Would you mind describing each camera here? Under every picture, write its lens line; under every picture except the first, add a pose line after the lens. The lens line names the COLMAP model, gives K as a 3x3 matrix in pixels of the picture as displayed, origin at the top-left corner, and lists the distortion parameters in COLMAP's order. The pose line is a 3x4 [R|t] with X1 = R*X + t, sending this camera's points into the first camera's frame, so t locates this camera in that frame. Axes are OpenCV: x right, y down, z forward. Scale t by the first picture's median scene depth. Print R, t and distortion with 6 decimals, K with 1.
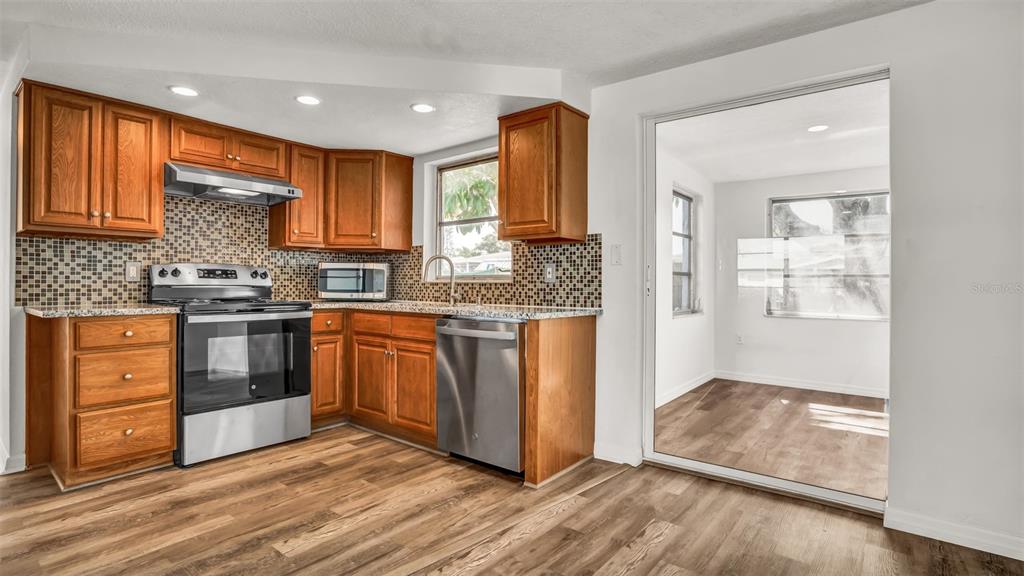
lens RADIAL K [[489.2, 0, 517.9], [0, 489.2, 282.1], [0, 0, 1]] dist [-0.032982, 0.000139]
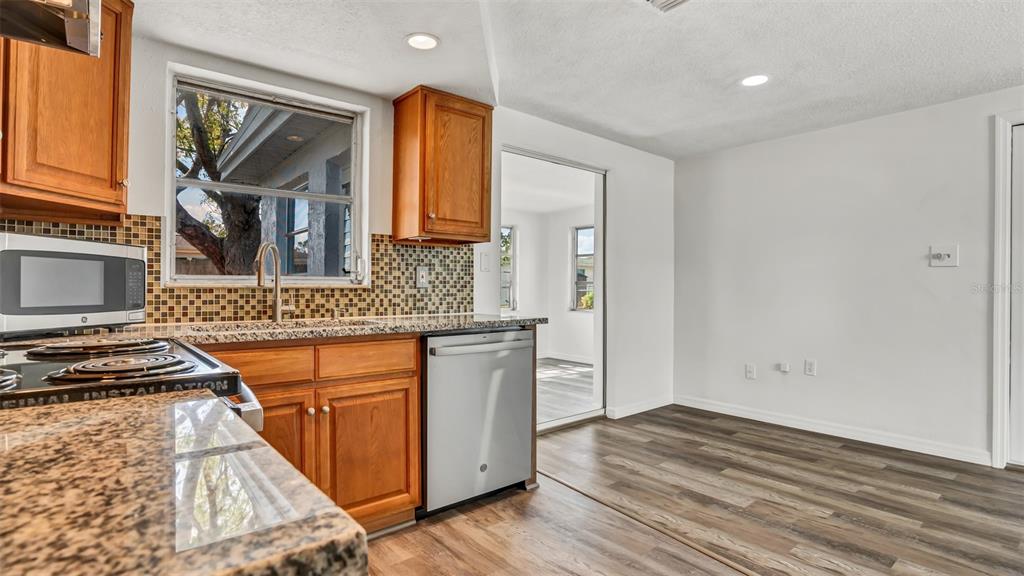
lens RADIAL K [[496.6, 0, 519.8], [0, 496.6, 289.5], [0, 0, 1]] dist [-0.036376, 0.010183]
pose [[0.194690, -0.004911, 0.980853, -0.803027], [-0.003112, 0.999979, 0.005624, -0.001309], [-0.980860, -0.004147, 0.194670, 0.665675]]
